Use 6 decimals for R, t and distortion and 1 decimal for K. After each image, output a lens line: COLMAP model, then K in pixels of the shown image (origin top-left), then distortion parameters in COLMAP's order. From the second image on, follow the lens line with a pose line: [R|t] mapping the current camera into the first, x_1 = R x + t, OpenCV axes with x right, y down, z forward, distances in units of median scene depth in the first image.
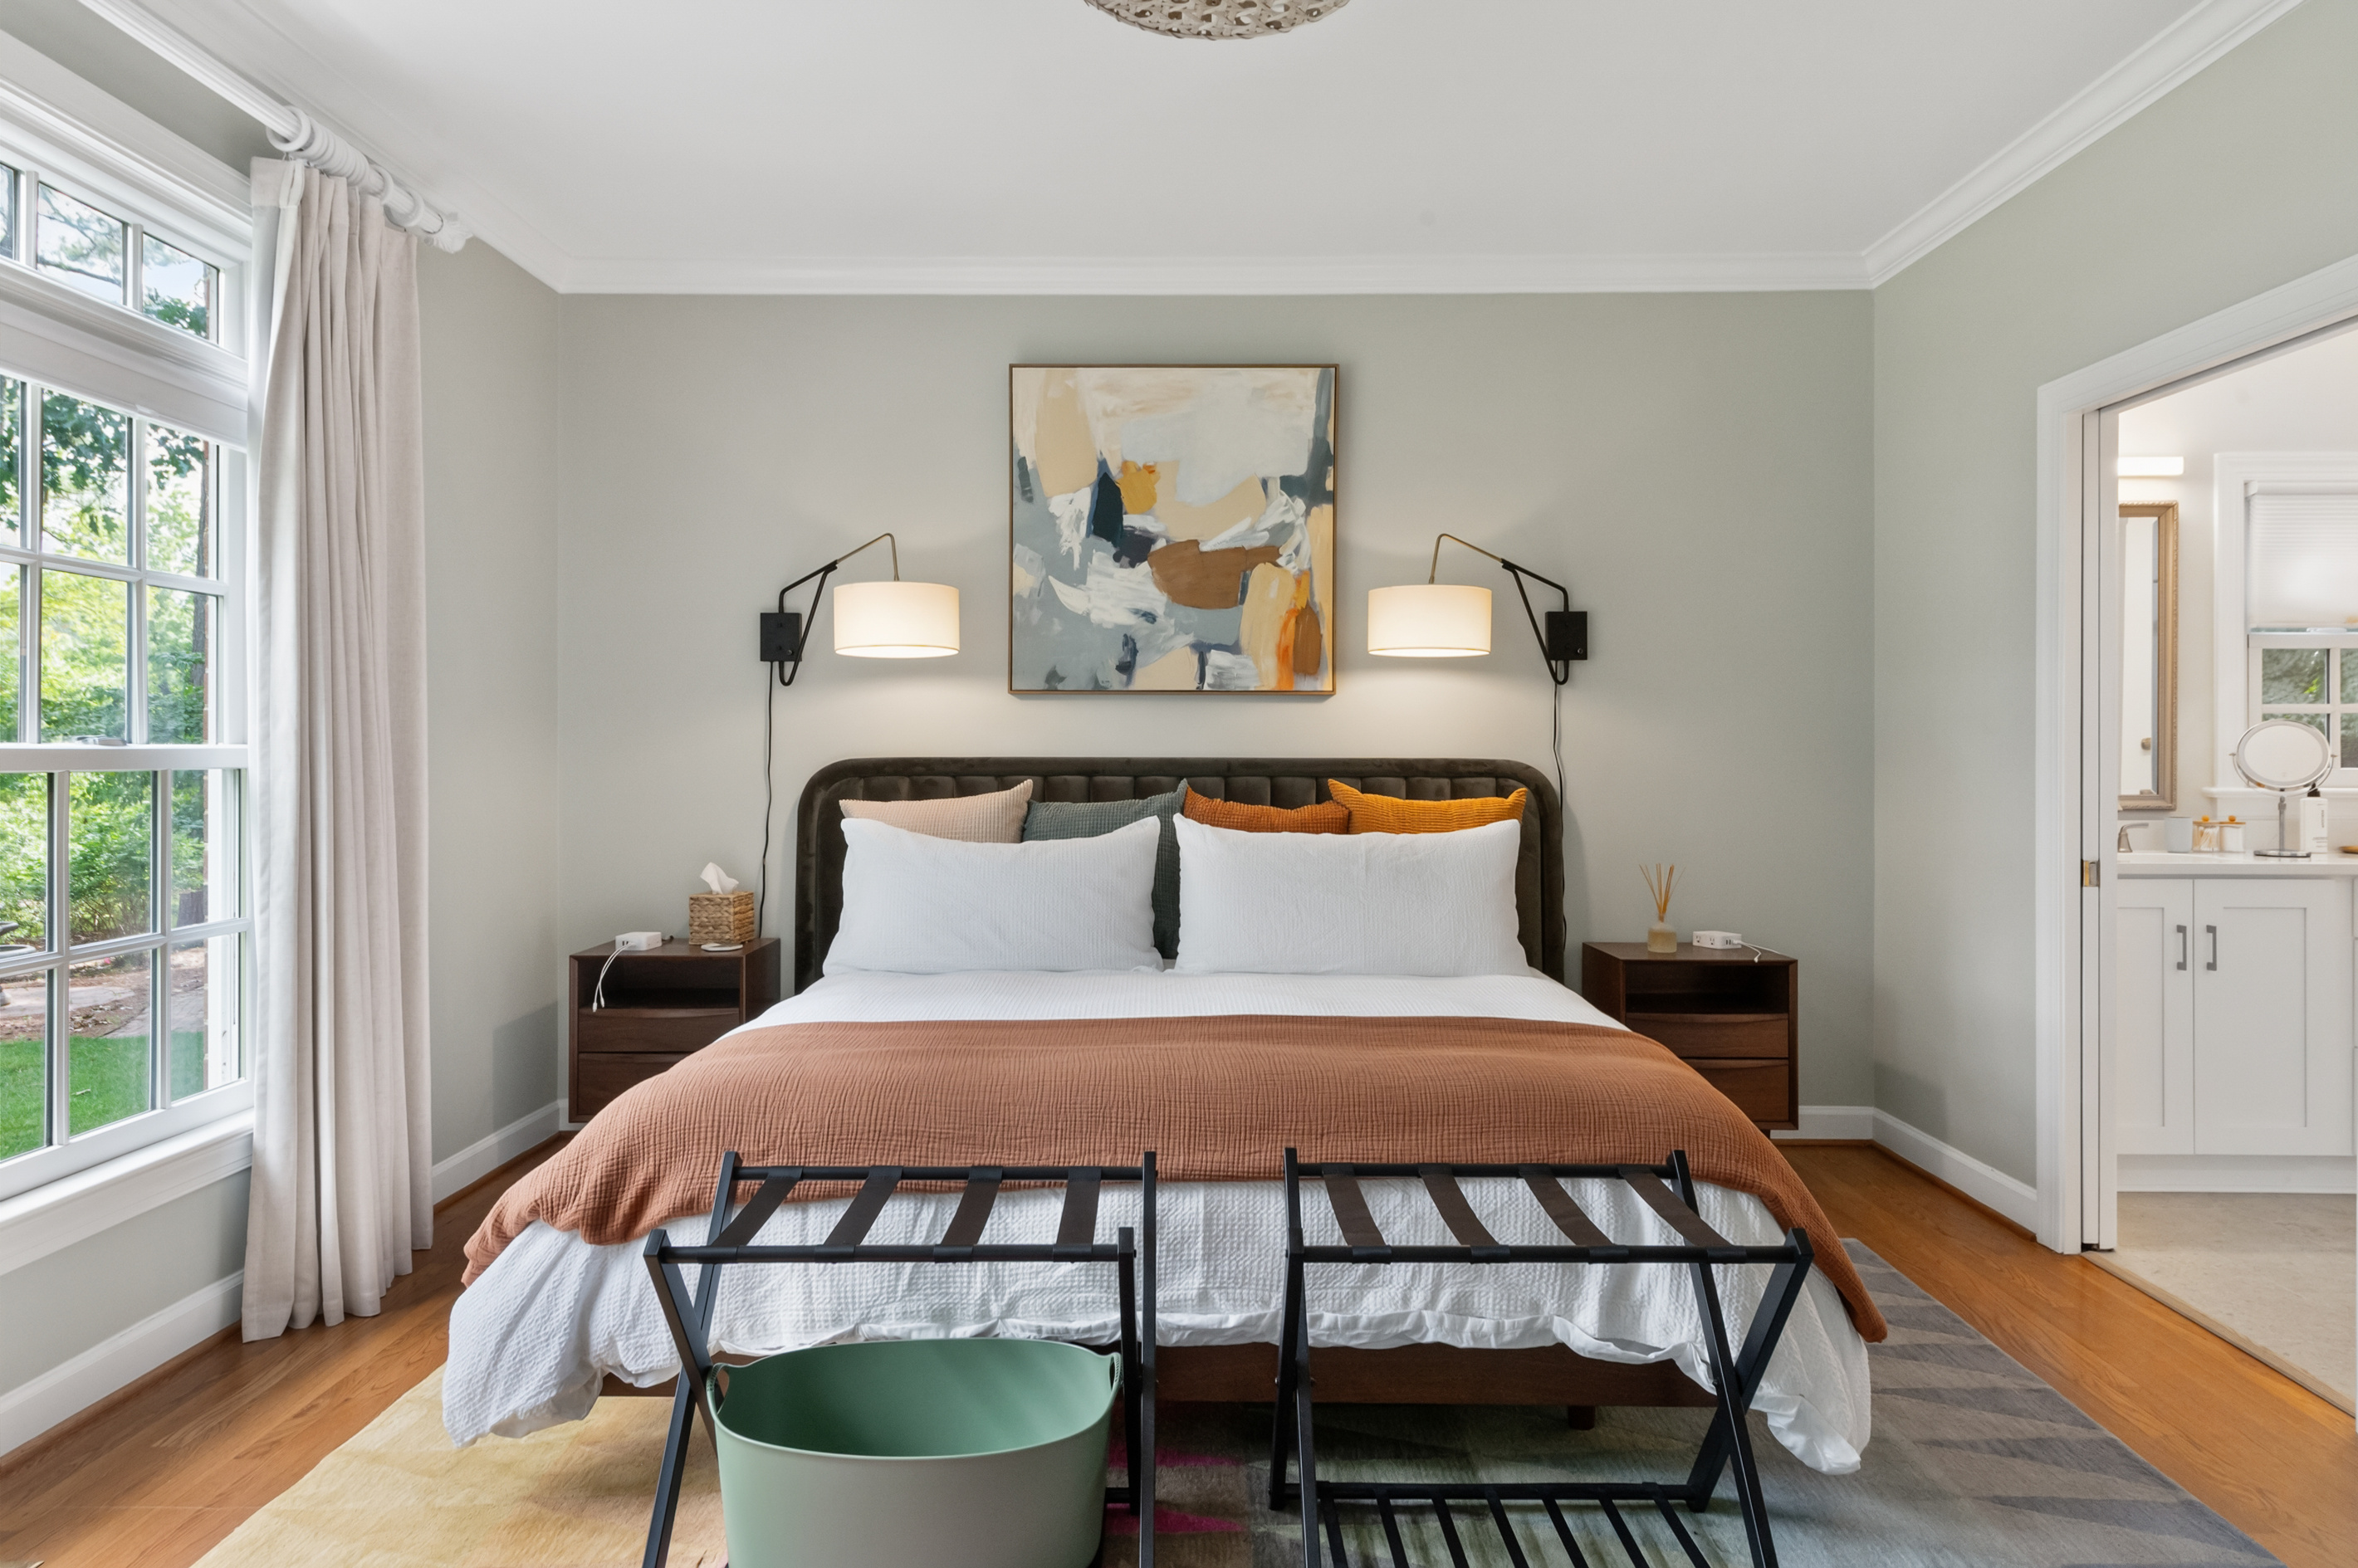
lens RADIAL K [[1453.4, 0, 1175.4], [0, 1453.4, 764.9], [0, 0, 1]] dist [0.020006, -0.000451]
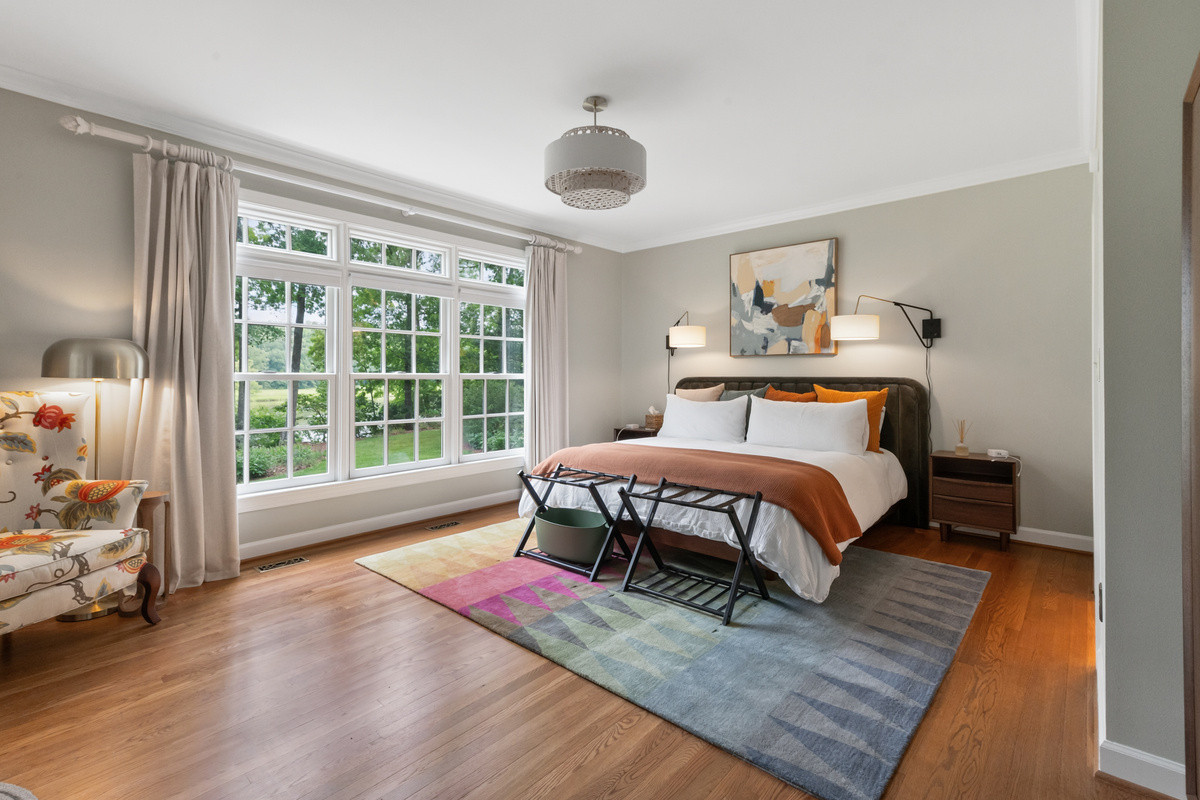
lens RADIAL K [[538.3, 0, 591.2], [0, 538.3, 377.3], [0, 0, 1]] dist [0.010752, 0.002466]
pose [[0.756581, 0.001038, -0.653899, 0.435811], [-0.005688, 0.999971, -0.004994, 0.003997], [0.653875, 0.007498, 0.756565, -0.101361]]
